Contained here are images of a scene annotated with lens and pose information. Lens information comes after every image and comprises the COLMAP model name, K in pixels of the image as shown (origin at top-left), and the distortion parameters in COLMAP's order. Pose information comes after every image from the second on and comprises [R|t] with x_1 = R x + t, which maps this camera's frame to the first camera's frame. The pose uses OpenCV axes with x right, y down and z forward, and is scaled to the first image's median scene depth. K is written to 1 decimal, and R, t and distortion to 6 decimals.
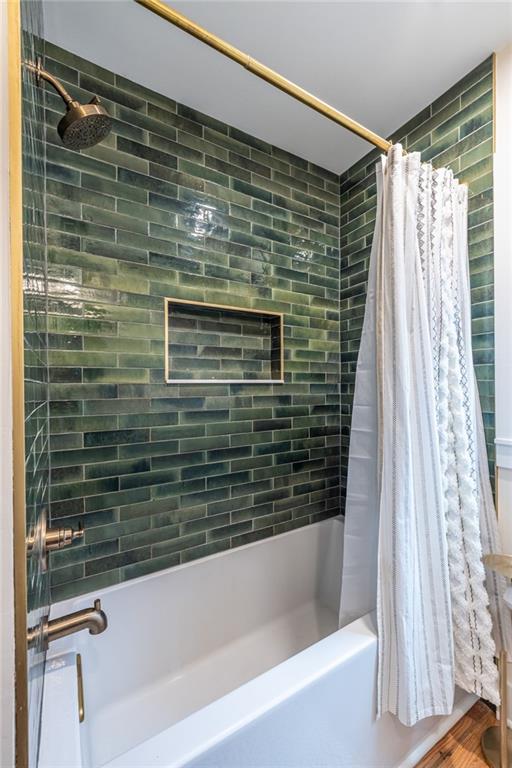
lens RADIAL K [[319.0, 0, 258.4], [0, 319.0, 392.1], [0, 0, 1]] dist [0.000599, 0.000147]
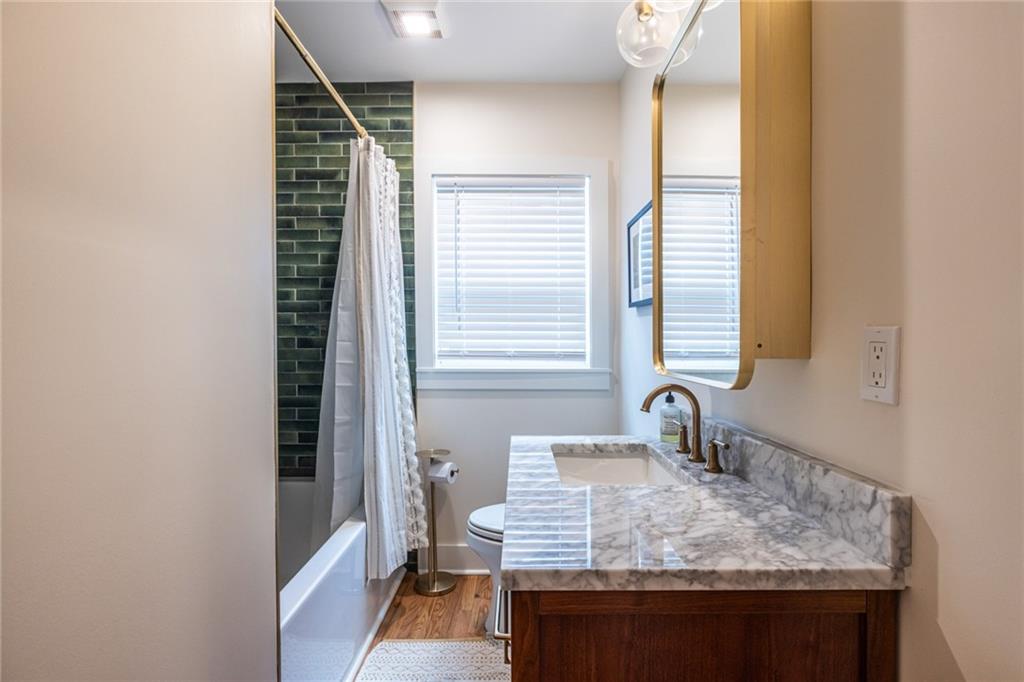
lens RADIAL K [[478.5, 0, 512.0], [0, 478.5, 341.0], [0, 0, 1]] dist [0.000058, 0.000038]
pose [[0.528876, 0.009244, 0.848649, -0.869255], [0.006308, 0.999870, -0.014823, 0.072558], [-0.848676, 0.013193, 0.528749, -0.471275]]
